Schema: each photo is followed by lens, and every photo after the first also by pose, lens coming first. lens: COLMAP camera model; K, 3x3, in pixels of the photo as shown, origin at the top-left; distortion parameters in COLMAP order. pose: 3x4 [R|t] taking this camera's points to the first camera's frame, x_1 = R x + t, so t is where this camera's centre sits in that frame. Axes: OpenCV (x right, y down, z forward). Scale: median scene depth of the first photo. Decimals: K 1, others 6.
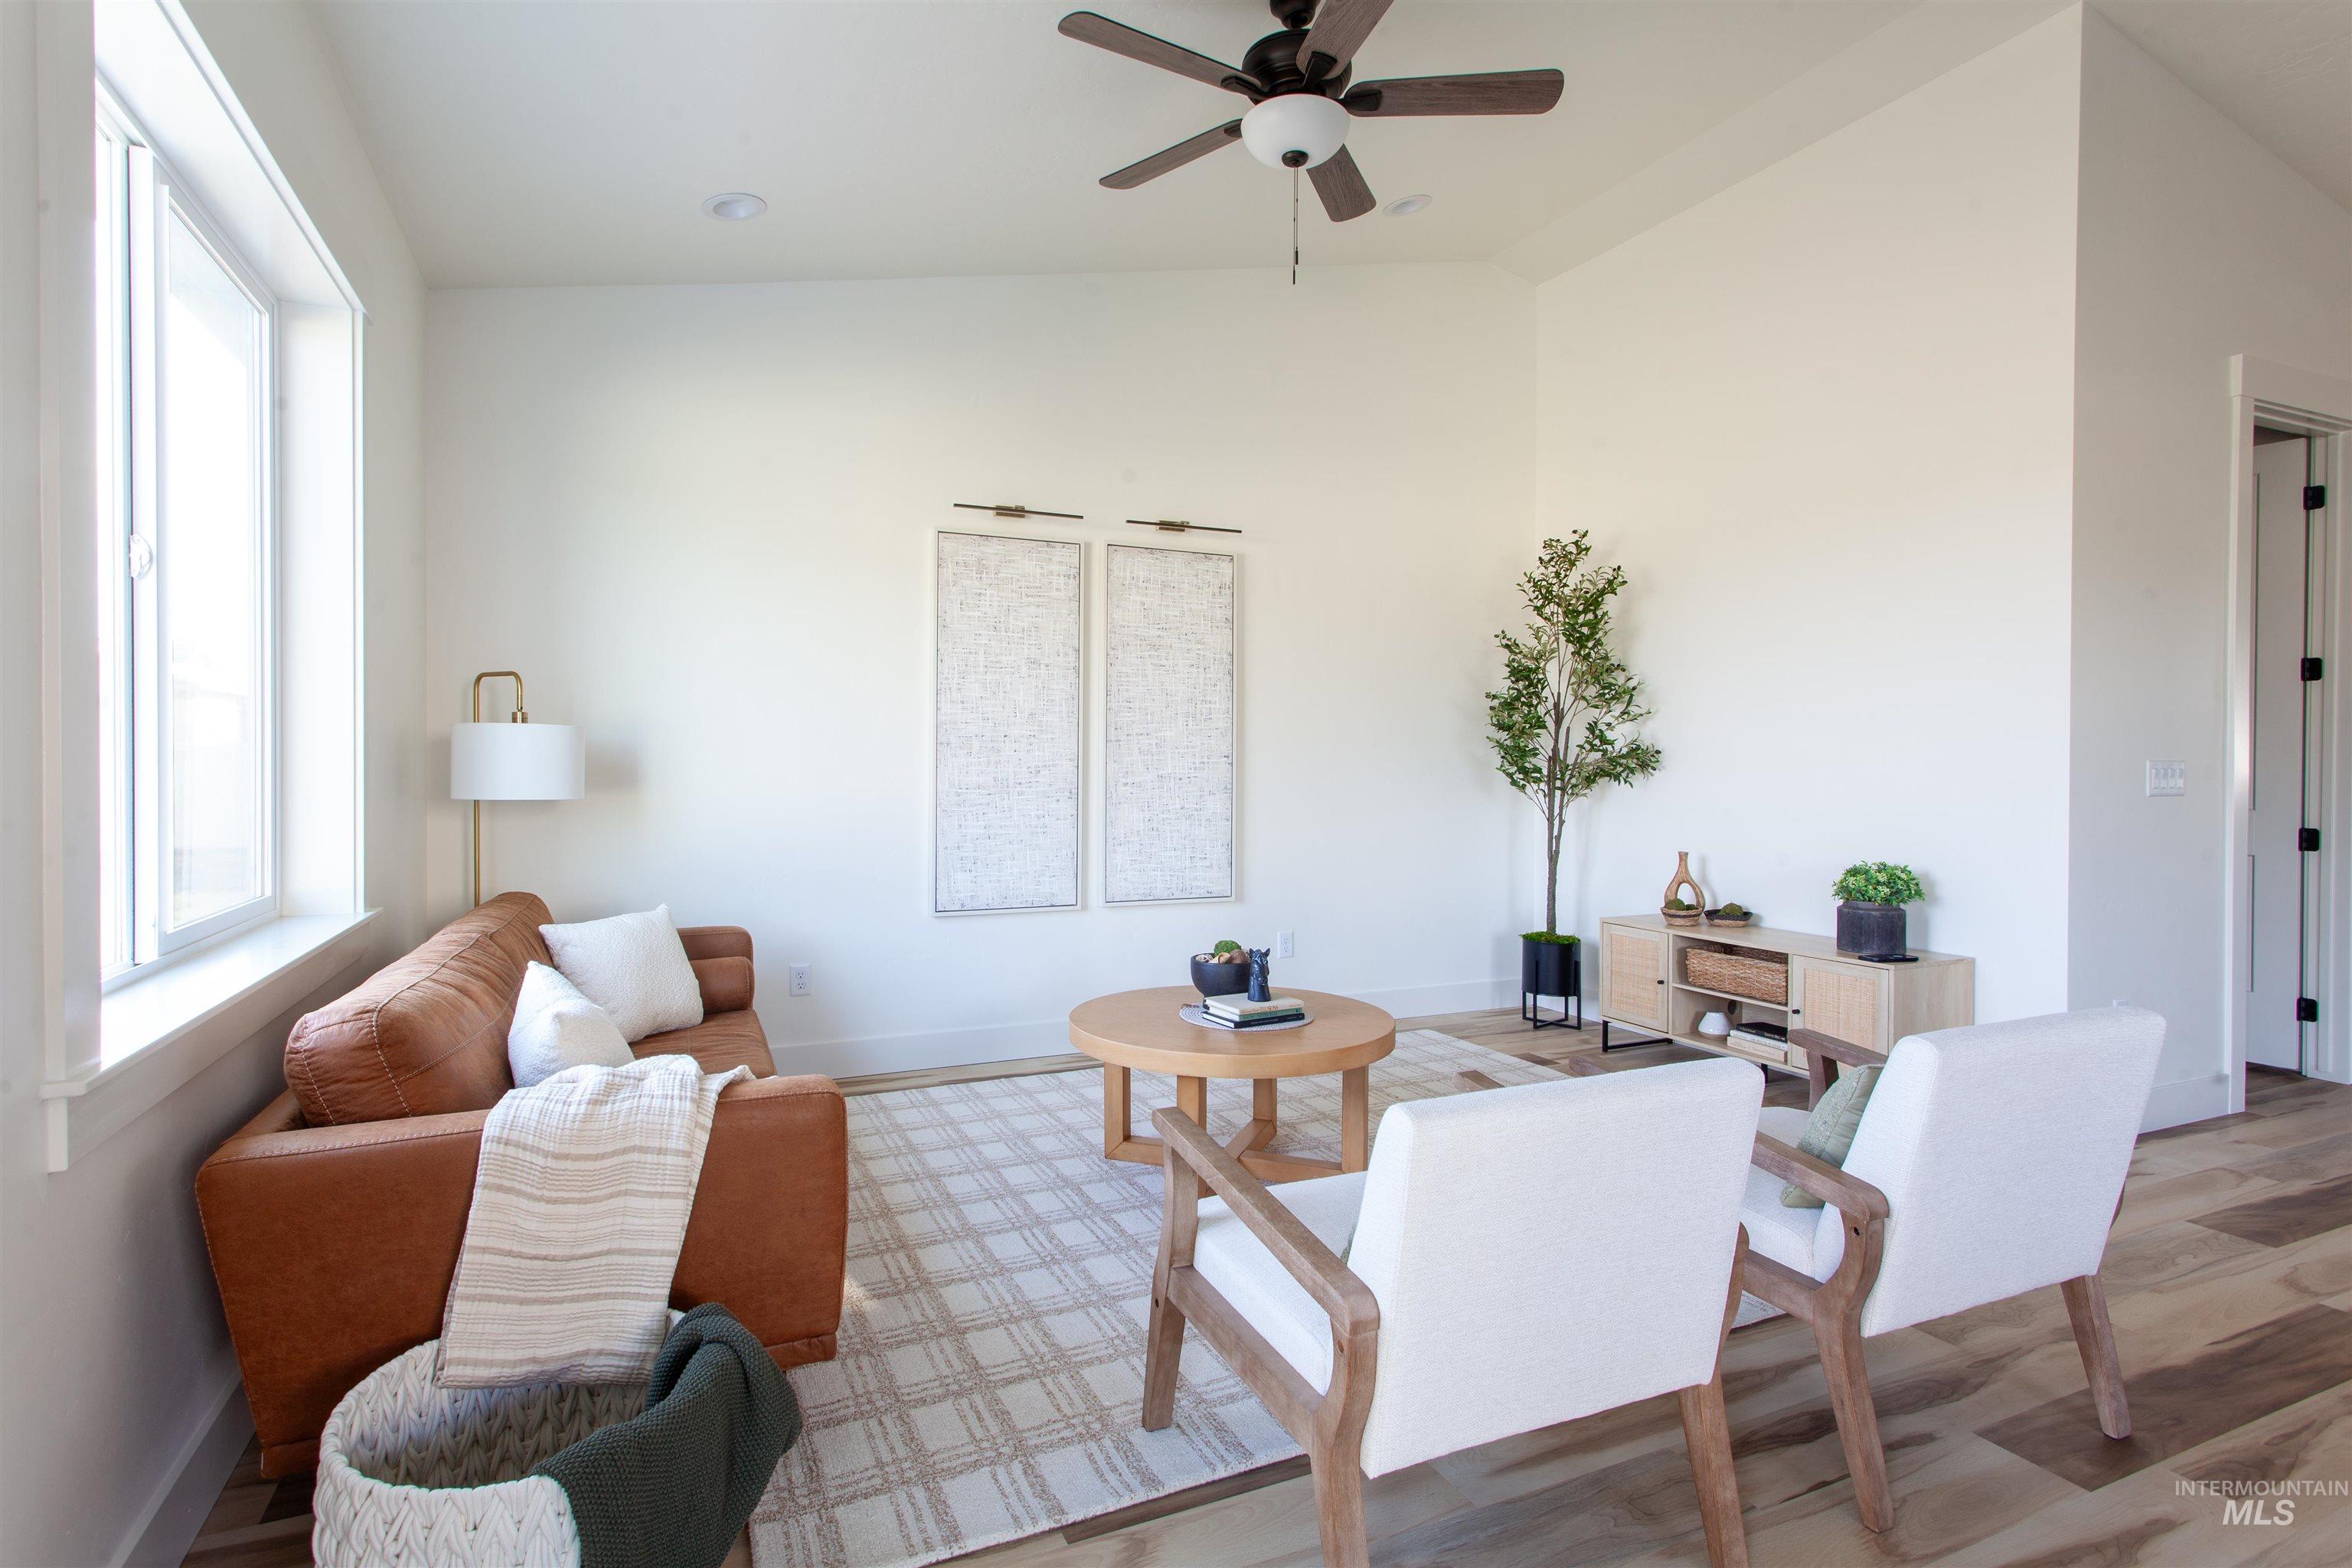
lens RADIAL K [[1130.7, 0, 1190.3], [0, 1130.7, 762.1], [0, 0, 1]] dist [0.004674, 0.000278]
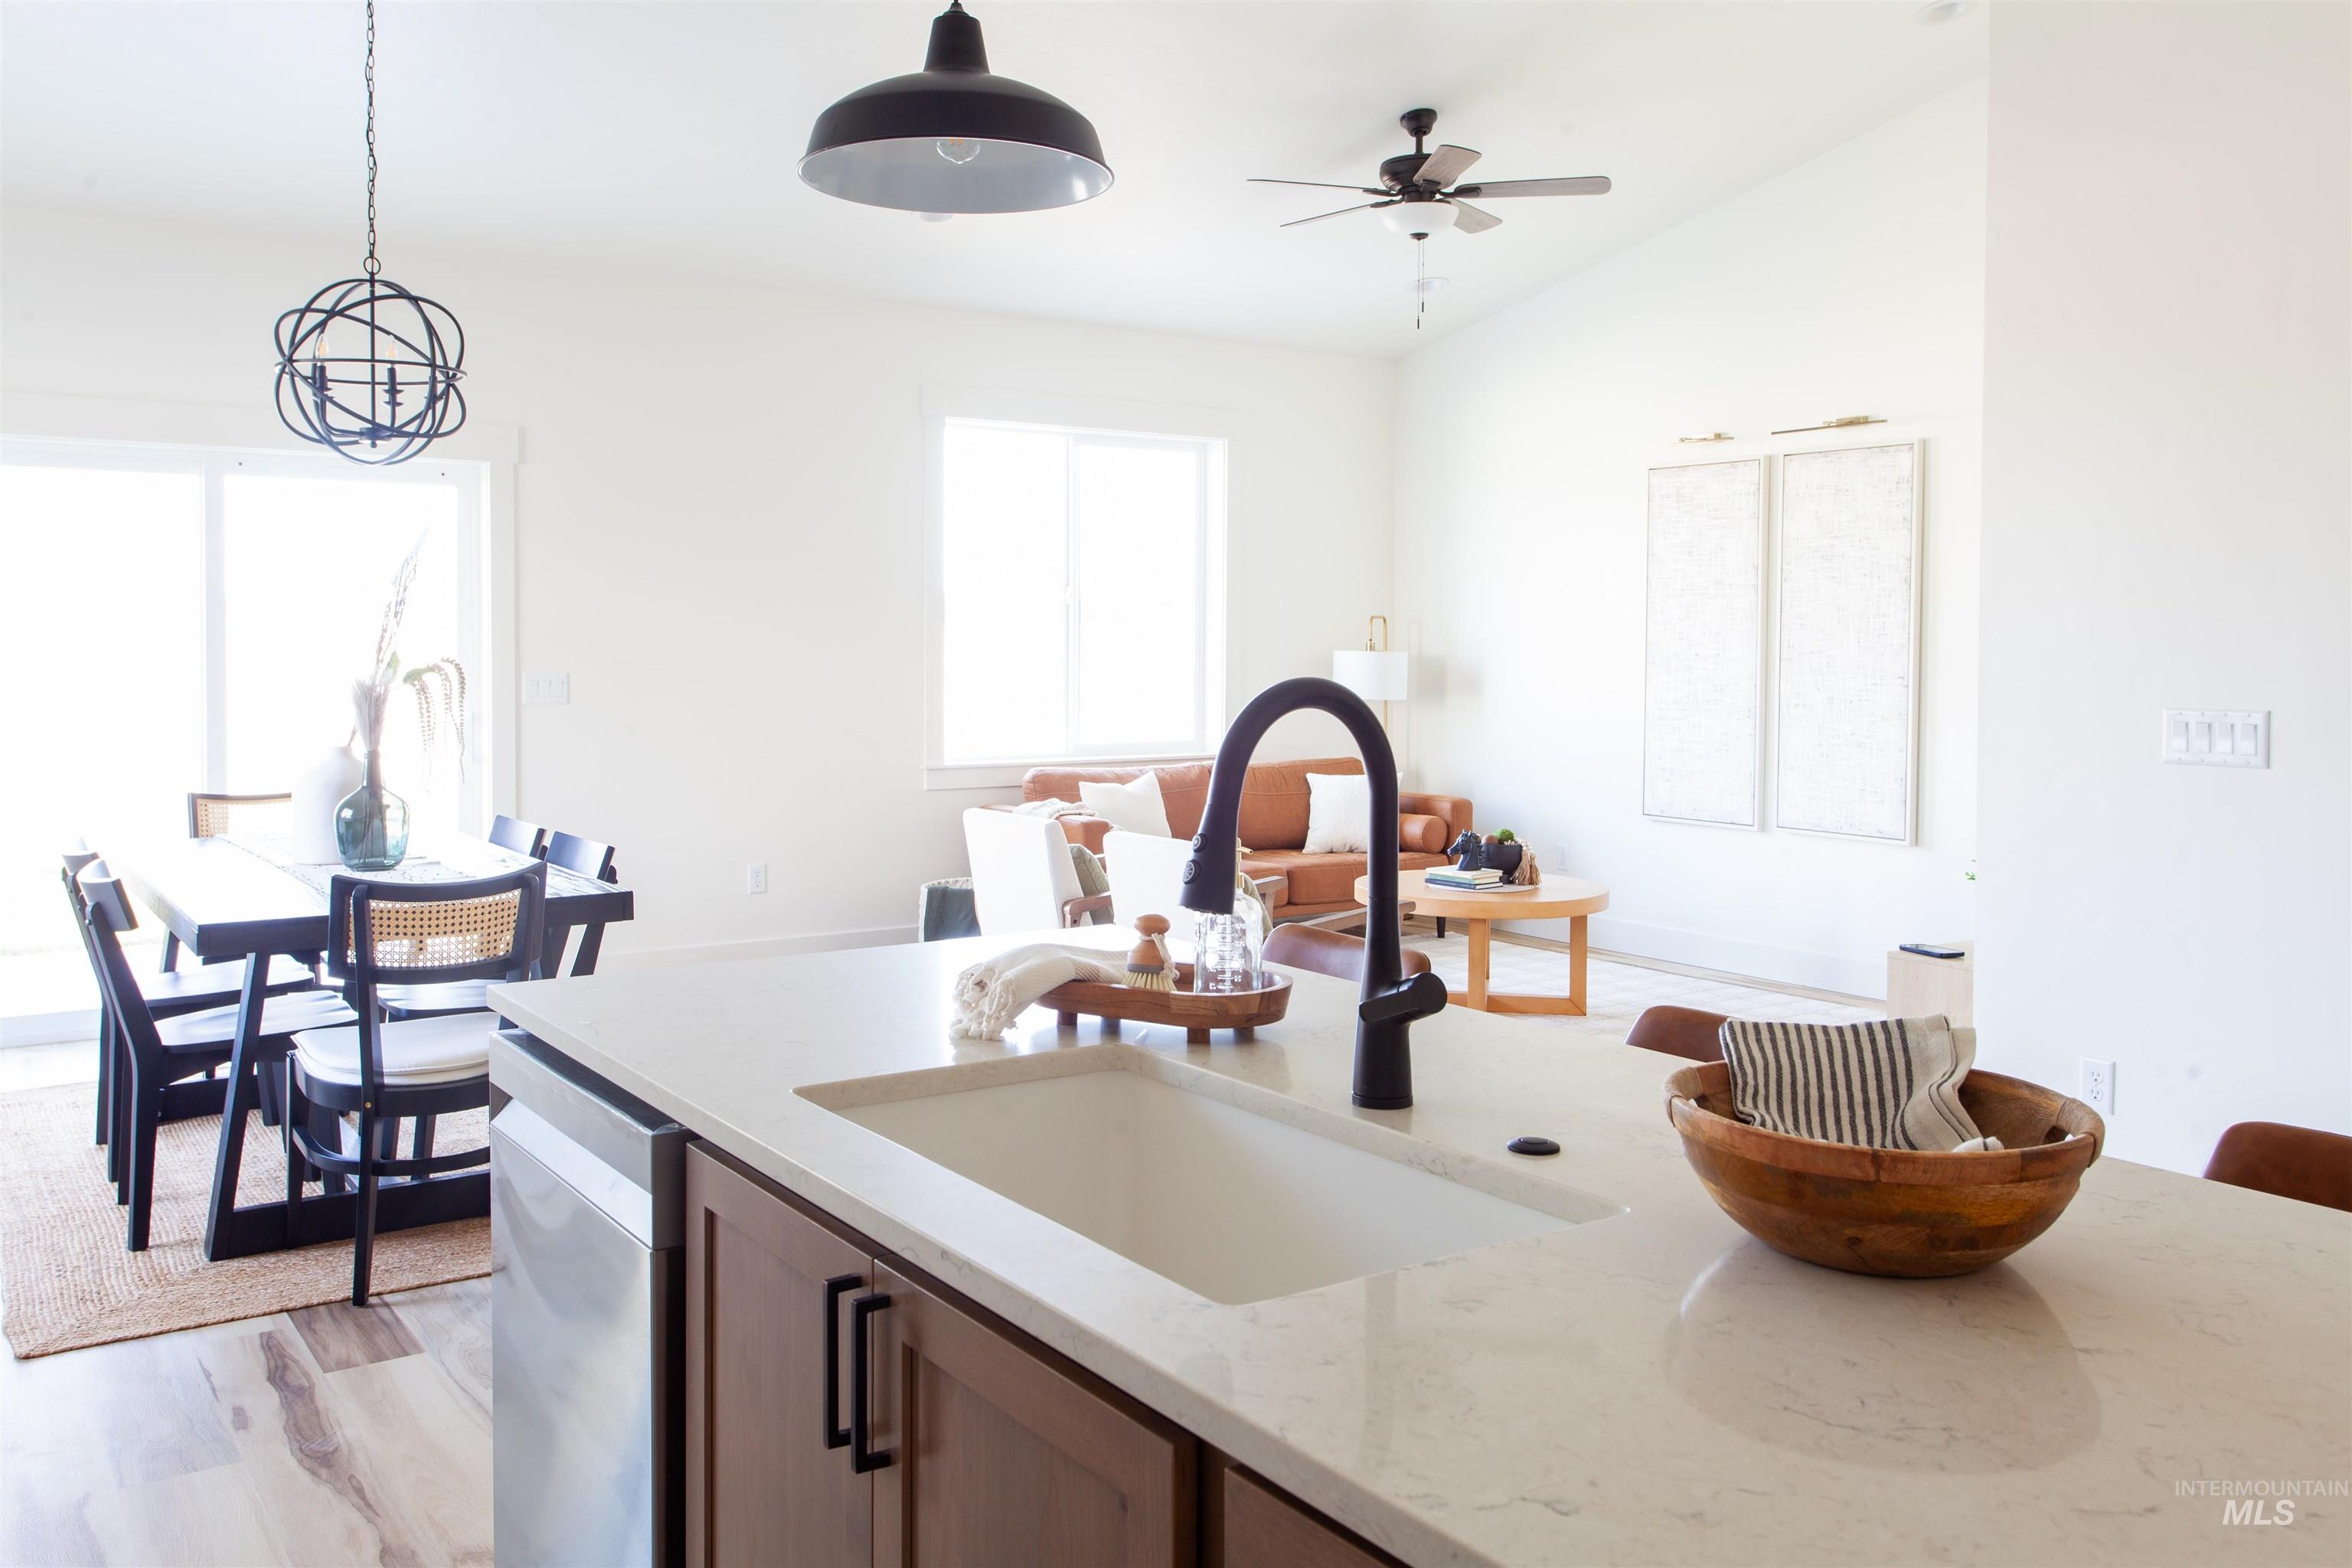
lens RADIAL K [[1908.7, 0, 1129.8], [0, 1908.7, 693.3], [0, 0, 1]] dist [0.008570, 0.007542]
pose [[0.160736, 0.025509, -0.986668, 1.513001], [-0.000912, 0.999669, 0.025696, -0.032987], [0.986997, -0.003230, 0.160707, 0.200474]]
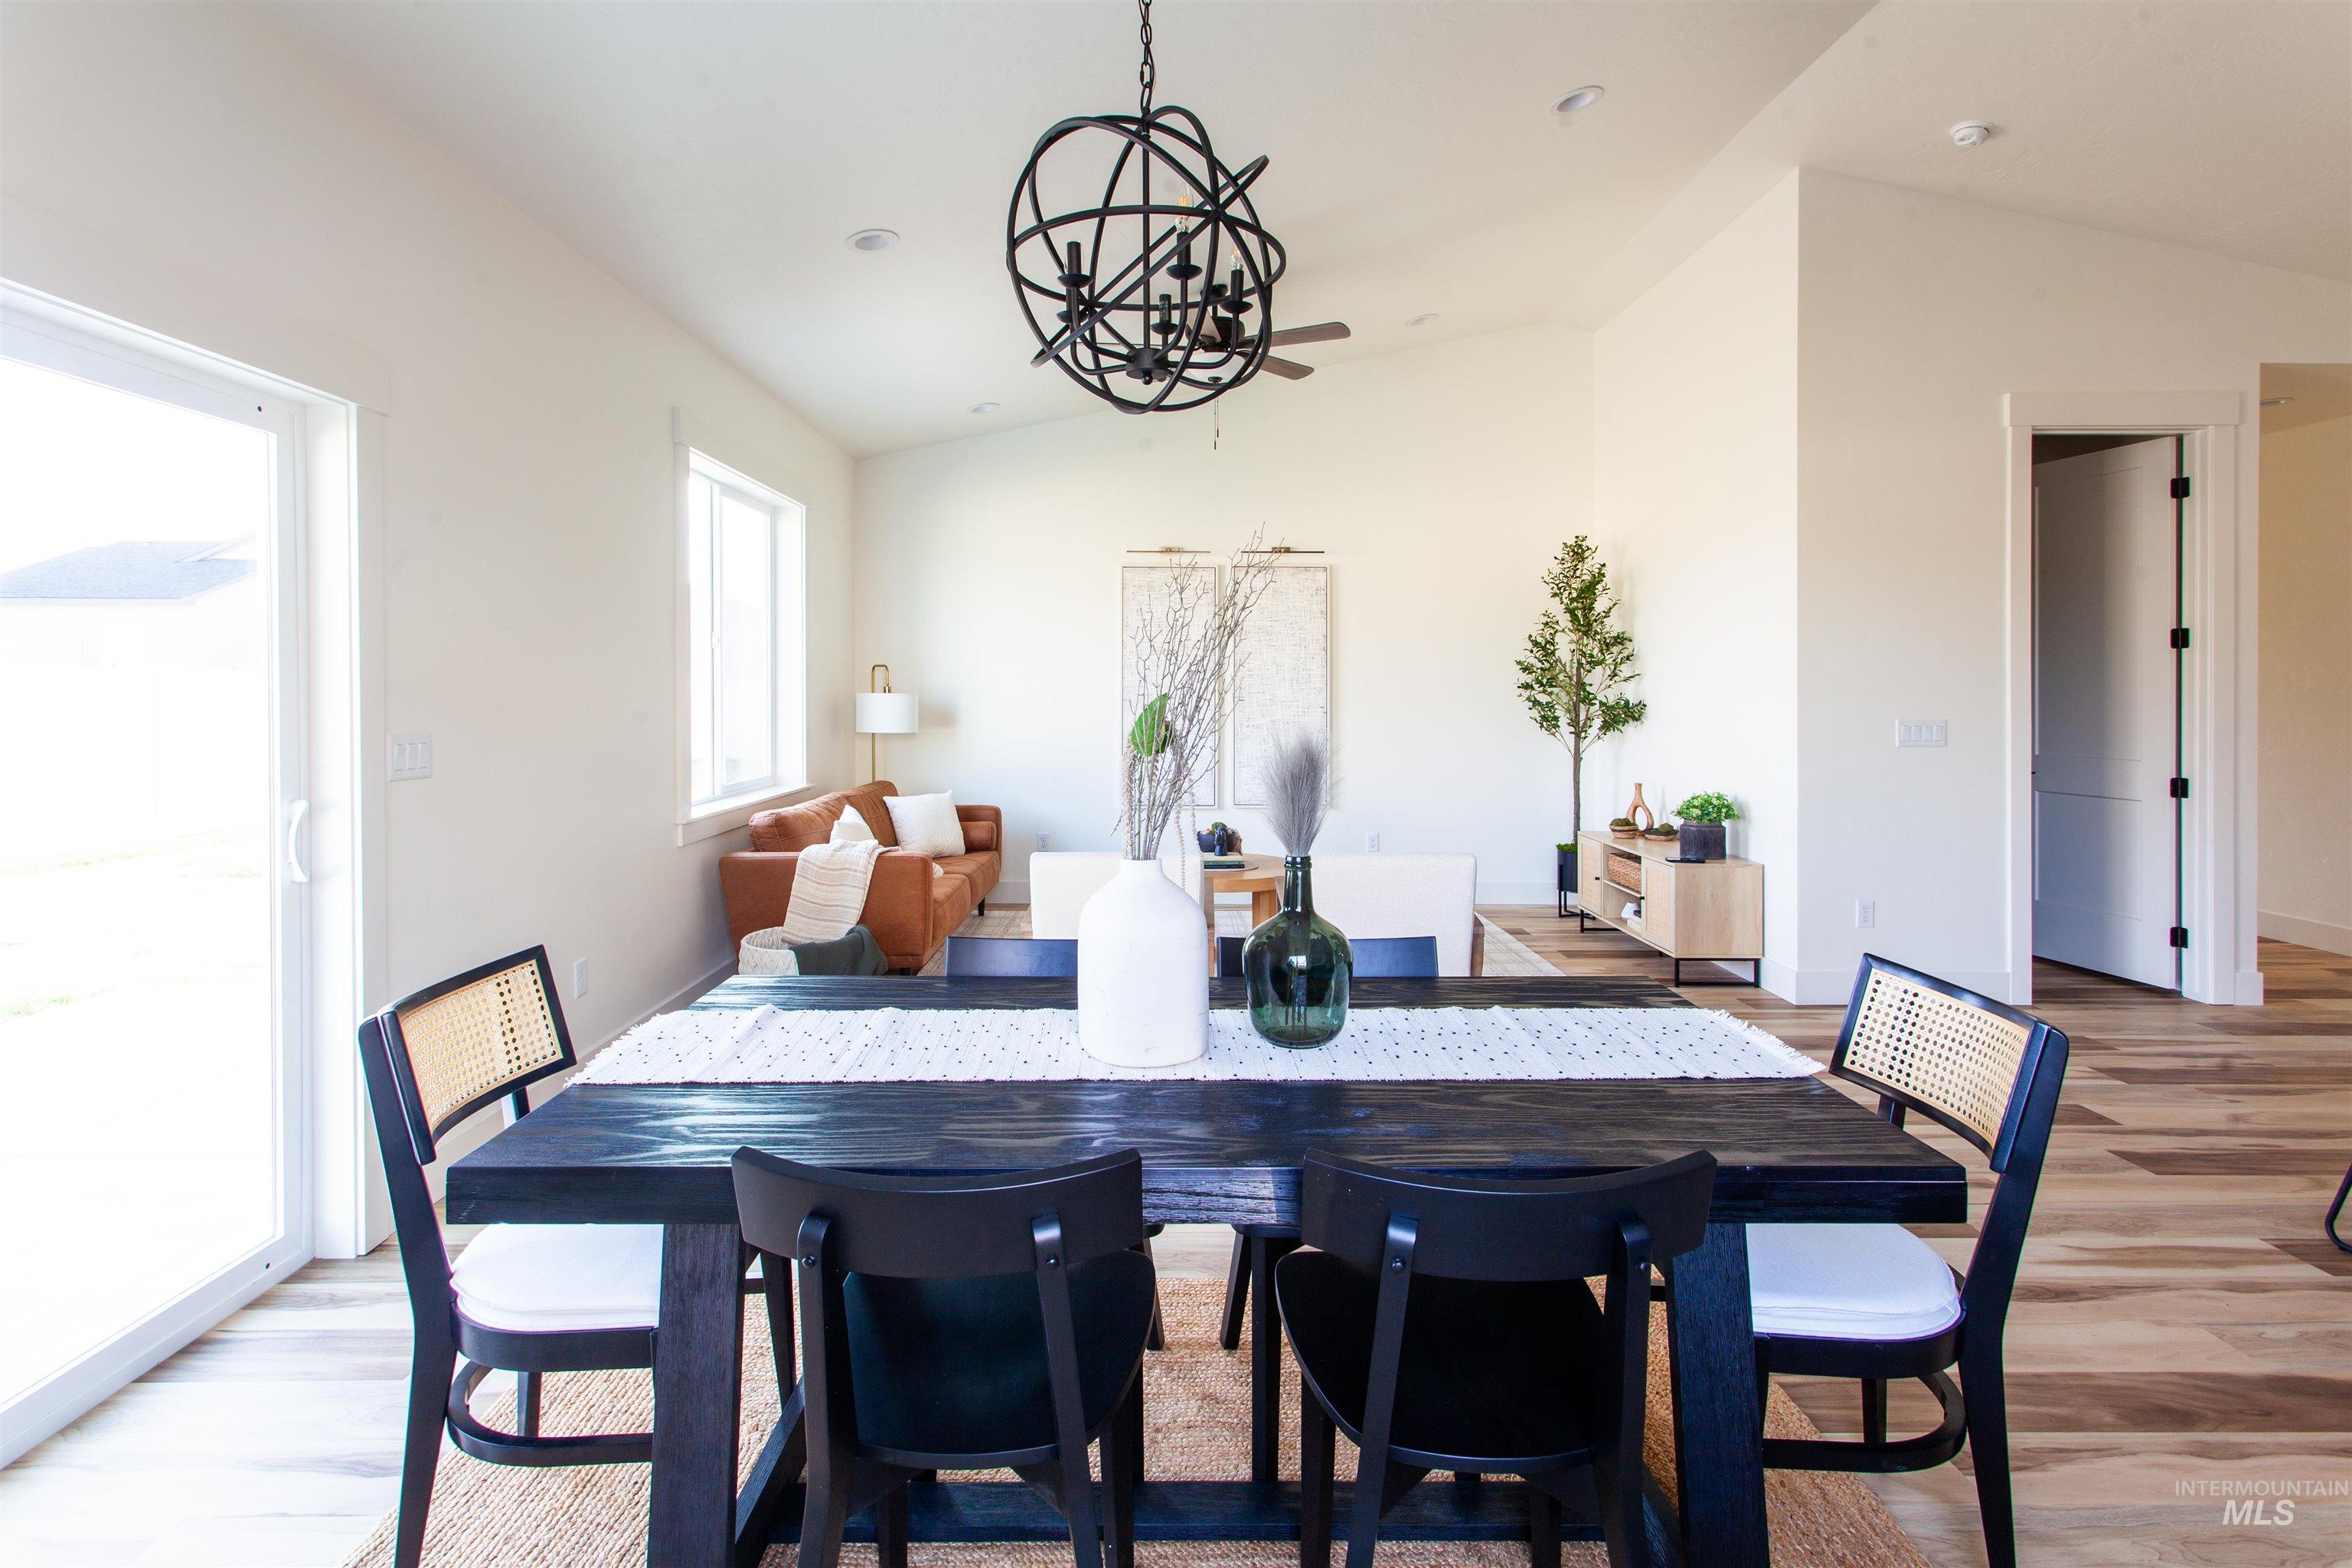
lens RADIAL K [[1157.2, 0, 1191.6], [0, 1157.2, 654.5], [0, 0, 1]] dist [0.001738, 0.000224]
pose [[0.914581, -0.014002, -0.404159, 0.520753], [0.001458, 0.999508, -0.031328, -0.028897], [0.404399, 0.028063, 0.914152, -0.449897]]
